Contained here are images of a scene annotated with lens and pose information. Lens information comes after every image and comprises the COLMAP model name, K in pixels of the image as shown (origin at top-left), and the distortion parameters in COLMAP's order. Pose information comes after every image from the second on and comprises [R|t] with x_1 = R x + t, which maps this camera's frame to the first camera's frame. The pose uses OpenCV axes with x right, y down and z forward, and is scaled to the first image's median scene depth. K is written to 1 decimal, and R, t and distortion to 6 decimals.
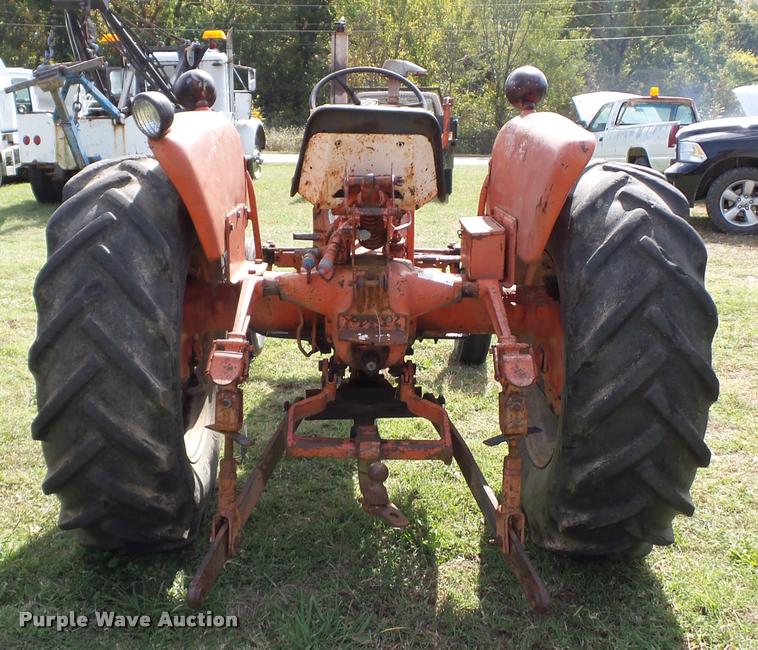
lens RADIAL K [[908.4, 0, 332.6], [0, 908.4, 299.1], [0, 0, 1]] dist [0.005440, 0.028381]
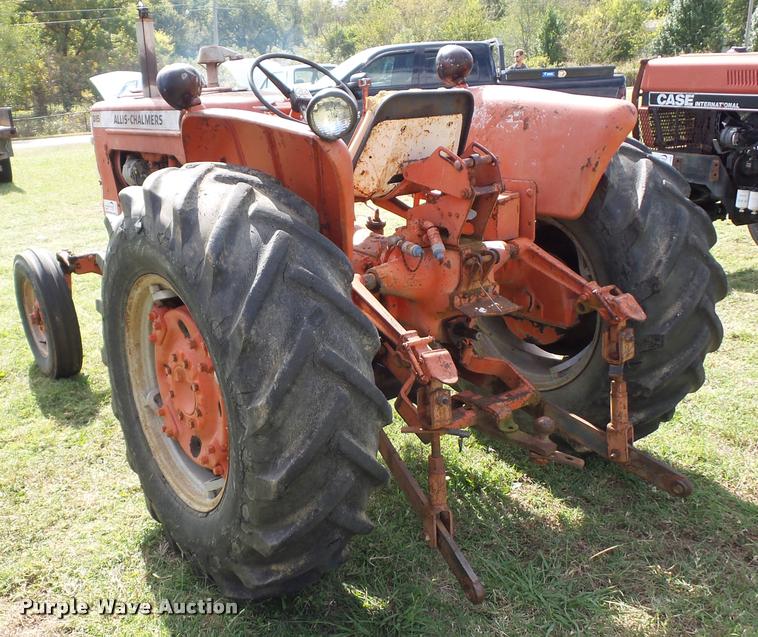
lens RADIAL K [[819.1, 0, 308.7], [0, 819.1, 330.4], [0, 0, 1]] dist [0.014376, 0.001695]
pose [[0.826828, -0.220267, 0.517530, -0.644494], [0.178159, 0.975314, 0.130471, -0.097612], [-0.533493, -0.015675, 0.845659, 0.303495]]
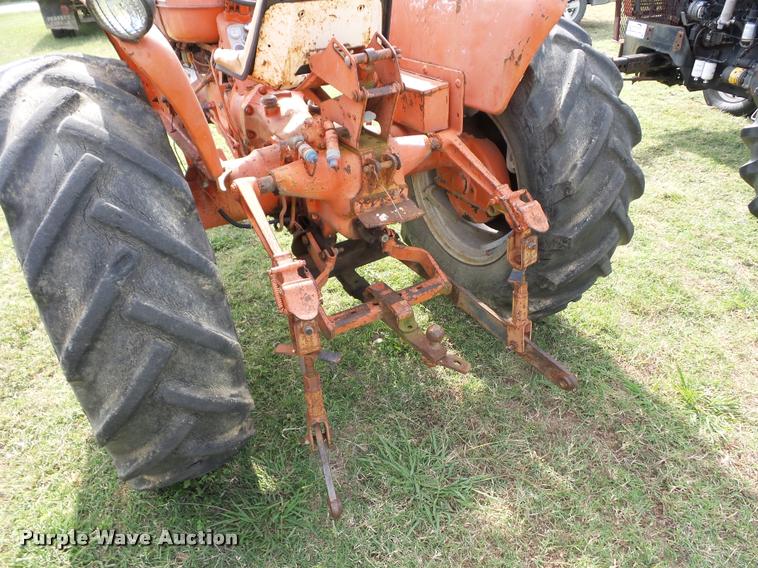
lens RADIAL K [[536.6, 0, 385.1], [0, 536.6, 287.2], [0, 0, 1]] dist [0.004261, -0.003707]
pose [[0.847555, -0.324898, 0.419633, -0.254922], [0.157397, 0.909016, 0.385896, -0.125222], [-0.506830, -0.261019, 0.821579, 0.475549]]
